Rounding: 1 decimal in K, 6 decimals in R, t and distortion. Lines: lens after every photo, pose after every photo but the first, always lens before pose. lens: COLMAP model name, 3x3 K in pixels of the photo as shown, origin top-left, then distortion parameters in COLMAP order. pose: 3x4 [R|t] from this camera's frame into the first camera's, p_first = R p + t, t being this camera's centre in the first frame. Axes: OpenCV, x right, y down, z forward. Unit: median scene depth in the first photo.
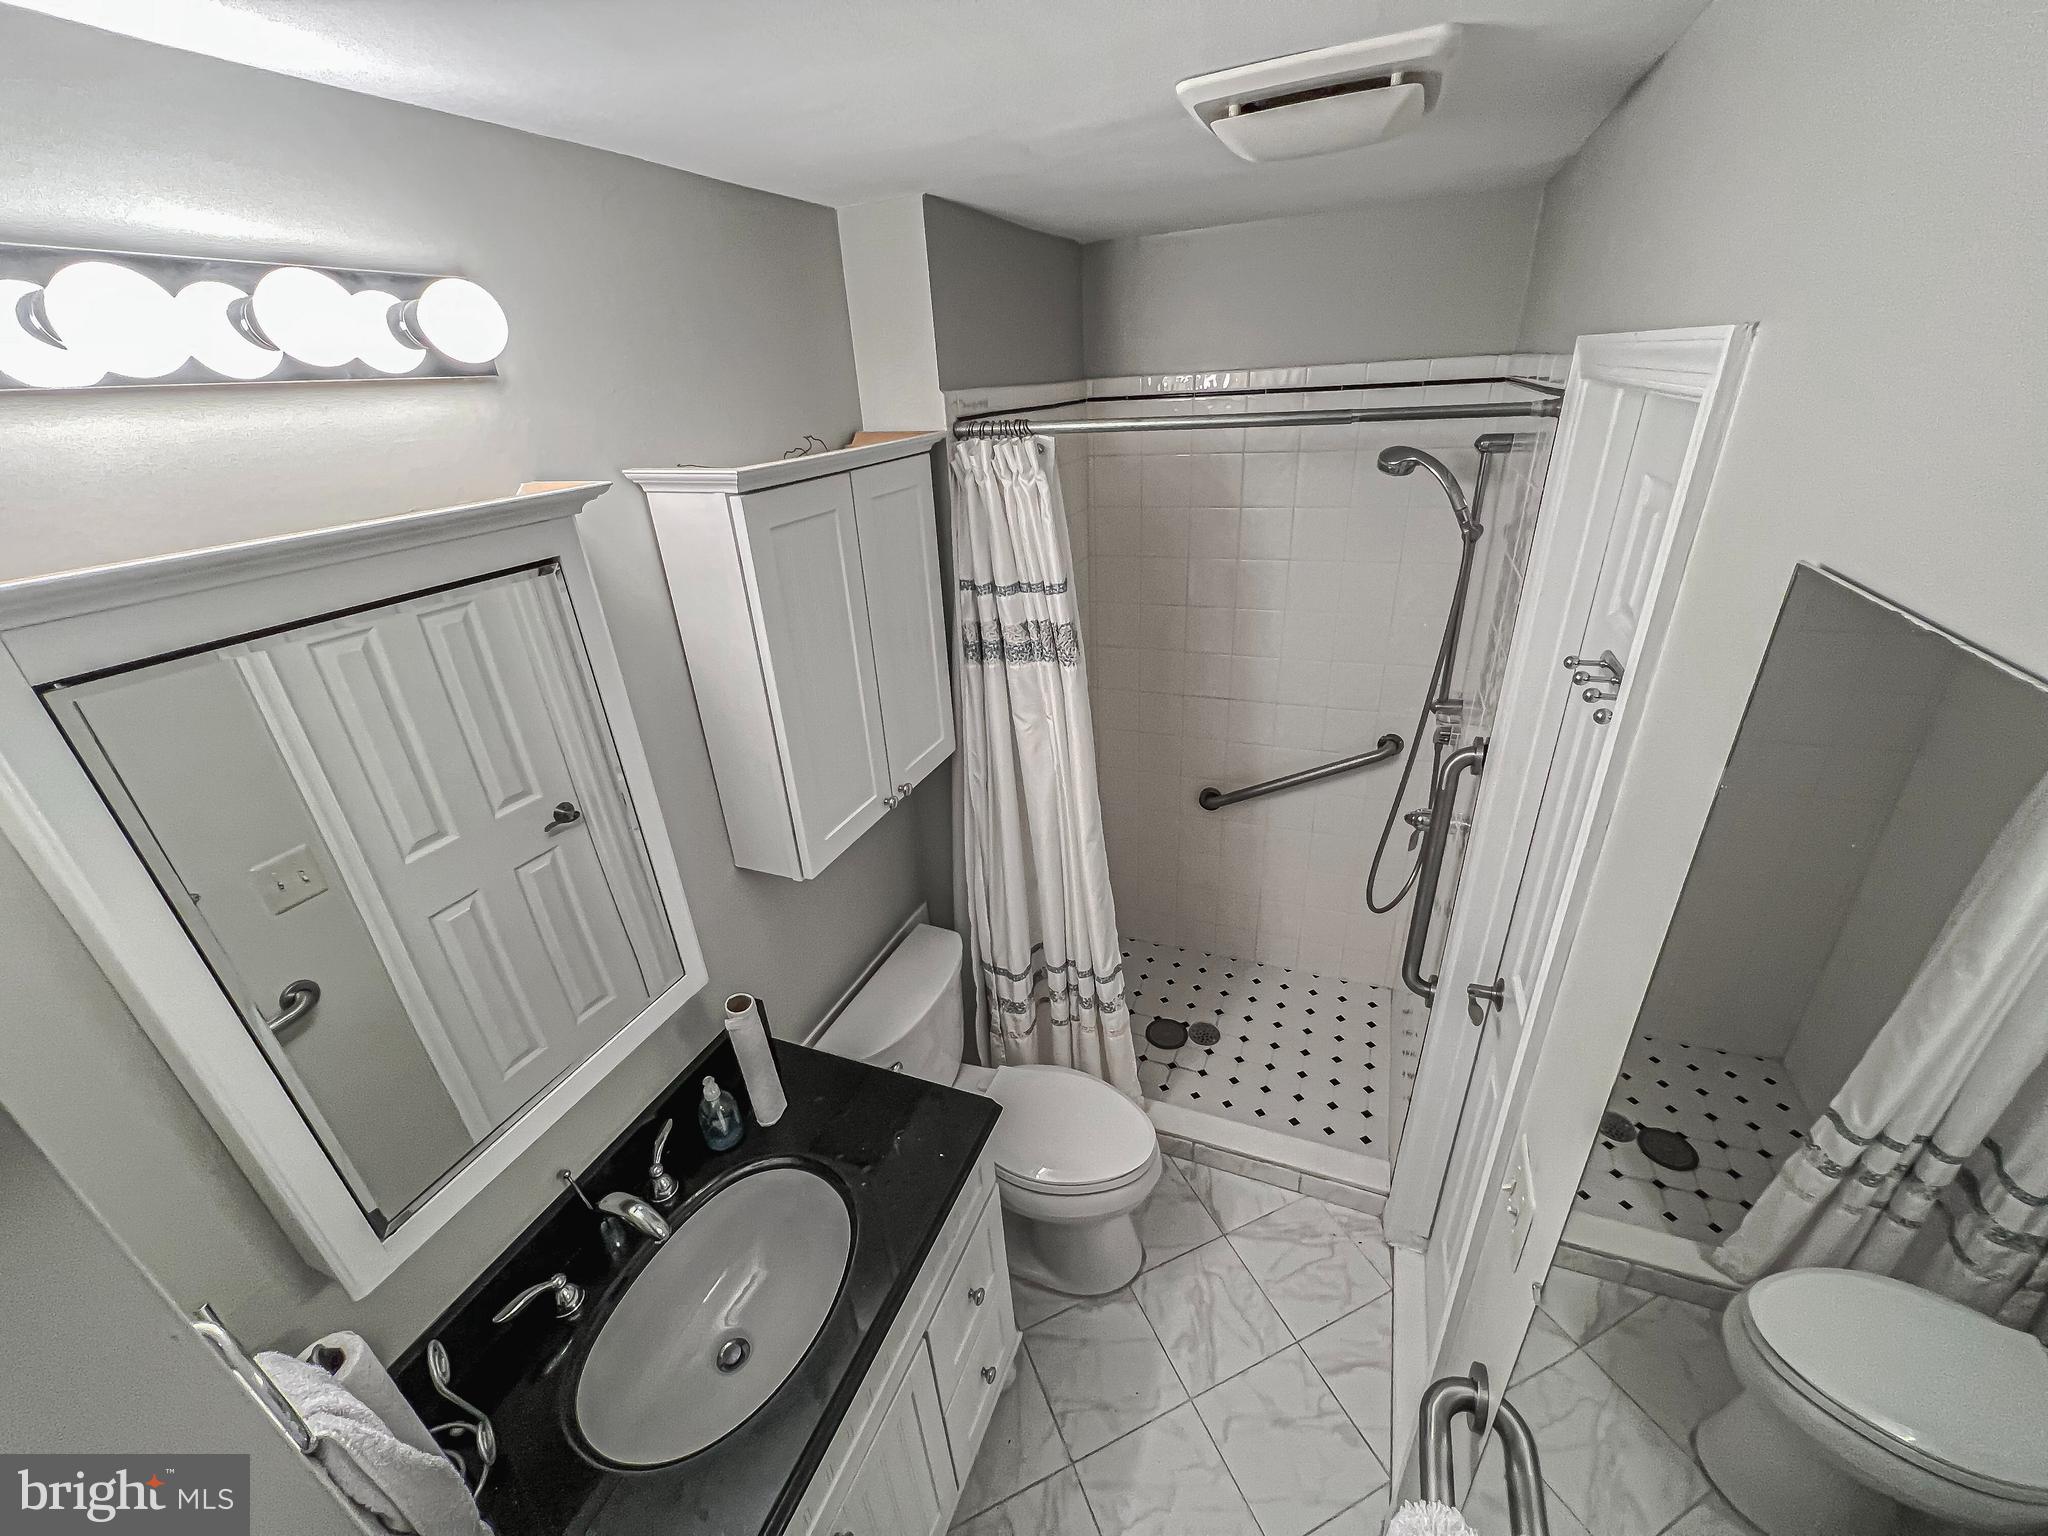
lens RADIAL K [[816.2, 0, 1023.2], [0, 816.2, 775.0], [0, 0, 1]] dist [-0.003869, 0.000306]
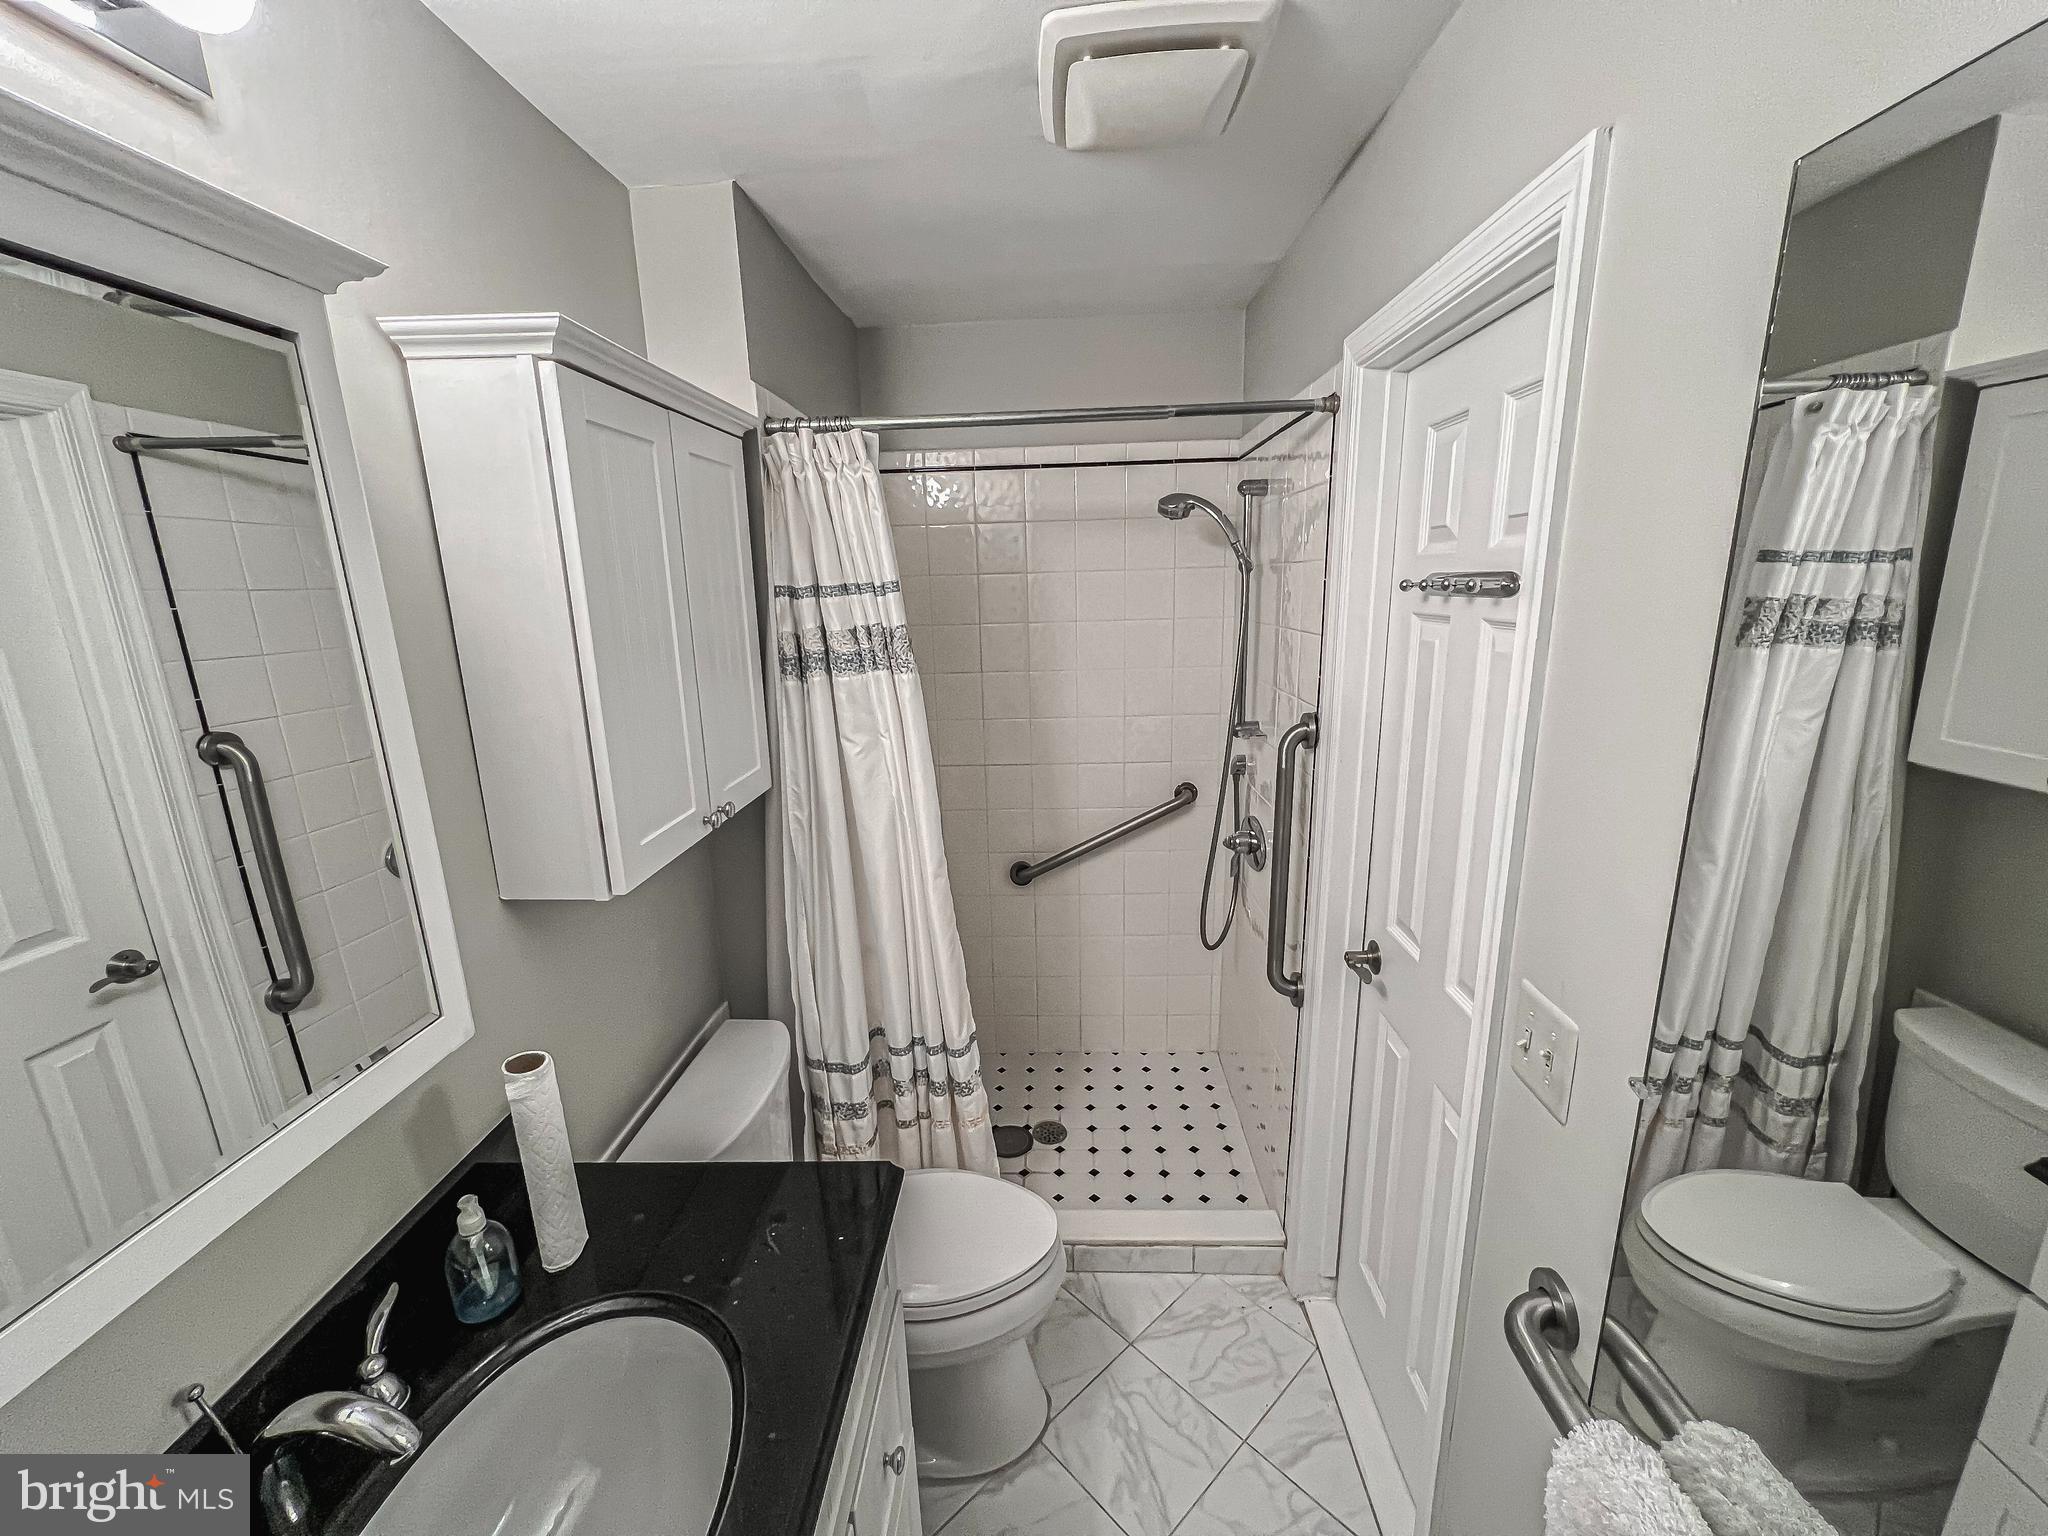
lens RADIAL K [[816.2, 0, 1019.8], [0, 816.2, 769.1], [0, 0, 1]] dist [-0.003869, 0.000306]
pose [[0.944163, -0.050664, 0.325559, -0.124097], [0.124054, 0.970056, -0.208811, 0.175097], [-0.305231, 0.237538, 0.922176, 0.136349]]
